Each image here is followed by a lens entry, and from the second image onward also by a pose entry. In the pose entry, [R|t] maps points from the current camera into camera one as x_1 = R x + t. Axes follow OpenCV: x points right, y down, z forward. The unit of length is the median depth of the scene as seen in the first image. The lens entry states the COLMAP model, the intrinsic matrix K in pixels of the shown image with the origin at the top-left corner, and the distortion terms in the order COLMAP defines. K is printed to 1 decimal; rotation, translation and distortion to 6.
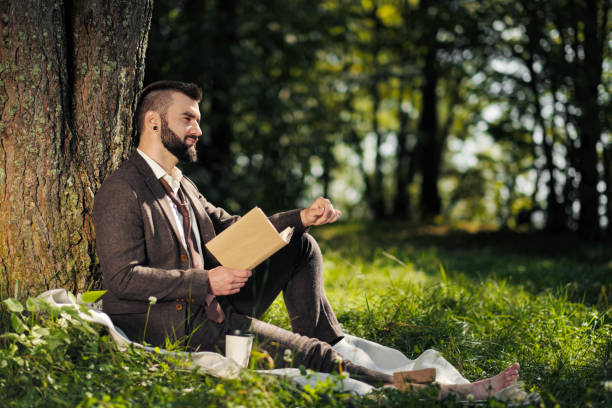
lens RADIAL K [[1550.6, 0, 283.0], [0, 1550.6, 213.1], [0, 0, 1]] dist [0.002882, 0.000000]
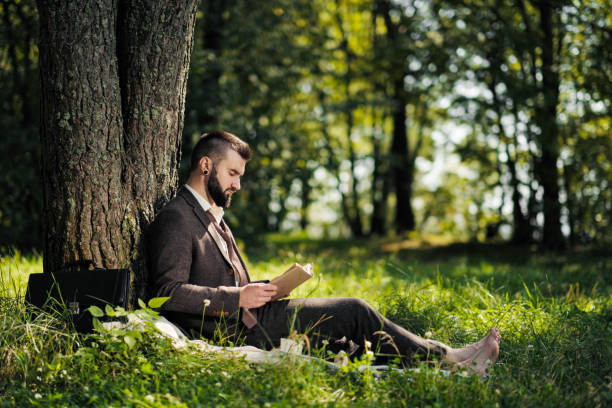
lens RADIAL K [[1491.9, 0, 309.5], [0, 1491.9, 202.1], [0, 0, 1]] dist [0.003151, 0.000000]
pose [[0.998702, -0.036726, 0.035291, -0.037297], [0.037509, 0.999058, -0.021805, 0.005345], [-0.034457, 0.023101, 0.999139, -0.152207]]
